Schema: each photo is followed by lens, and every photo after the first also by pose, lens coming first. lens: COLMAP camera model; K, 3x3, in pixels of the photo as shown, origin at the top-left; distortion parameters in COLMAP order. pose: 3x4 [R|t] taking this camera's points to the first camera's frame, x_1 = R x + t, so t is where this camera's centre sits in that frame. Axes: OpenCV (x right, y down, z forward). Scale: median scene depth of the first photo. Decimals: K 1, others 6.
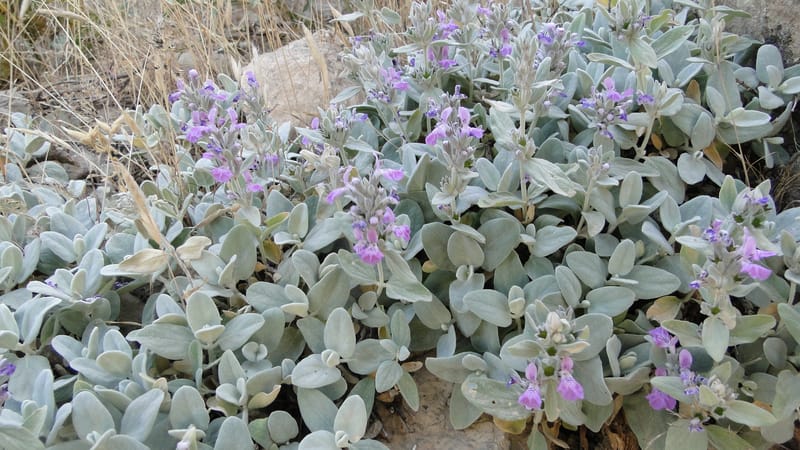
lens RADIAL K [[657.5, 0, 403.7], [0, 657.5, 224.7], [0, 0, 1]] dist [-0.024835, 0.014641]
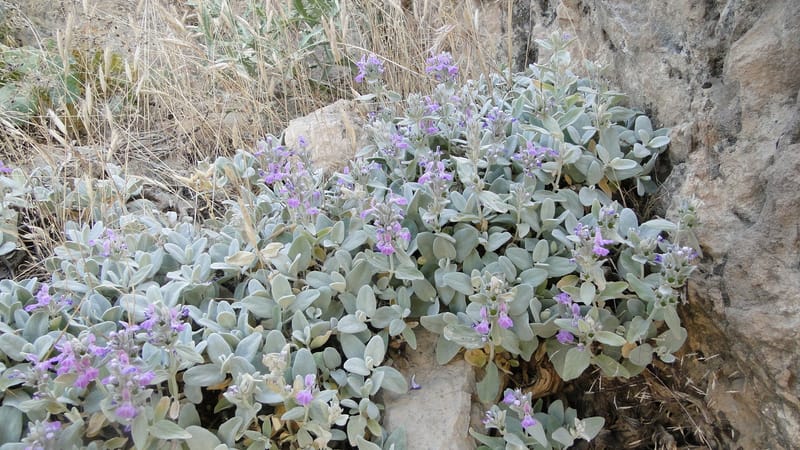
lens RADIAL K [[657.5, 0, 399.8], [0, 657.5, 224.1], [0, 0, 1]] dist [-0.024835, 0.014641]
pose [[0.999943, -0.010627, 0.000685, -0.014403], [0.010649, 0.997993, -0.062417, 0.076426], [-0.000020, 0.062421, 0.998050, -0.586176]]
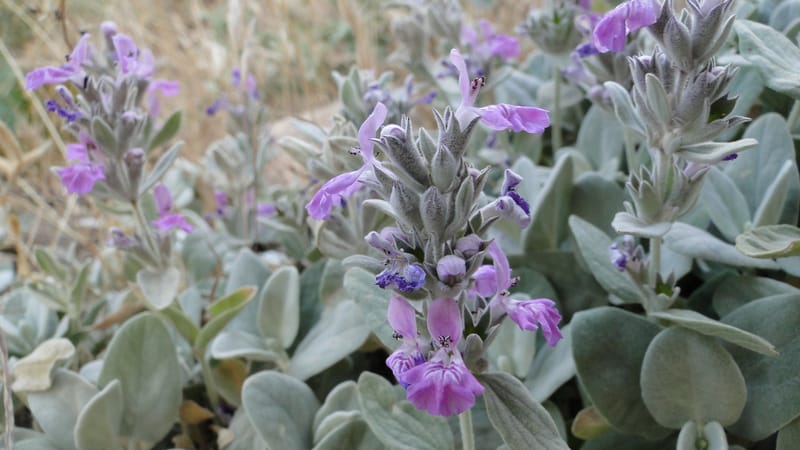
lens RADIAL K [[638.9, 0, 399.8], [0, 638.9, 232.2], [0, 0, 1]] dist [-0.012098, 0.001312]
pose [[0.993149, -0.005429, -0.116727, -0.028987], [-0.019359, 0.977471, -0.210180, 0.034747], [0.115238, 0.211000, 0.970669, 0.604266]]
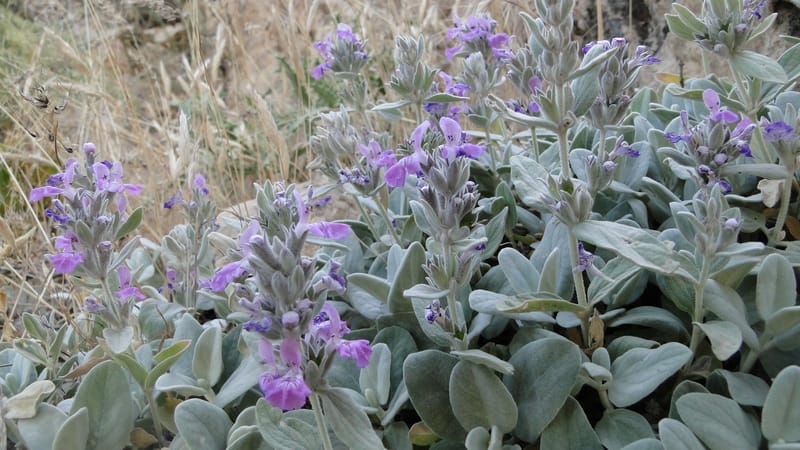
lens RADIAL K [[657.5, 0, 404.4], [0, 657.5, 225.5], [0, 0, 1]] dist [-0.024835, 0.014641]
pose [[0.996539, -0.023683, -0.079679, 0.074704], [-0.003394, 0.946162, -0.323677, 0.078478], [0.083055, 0.322827, 0.942807, 0.425050]]
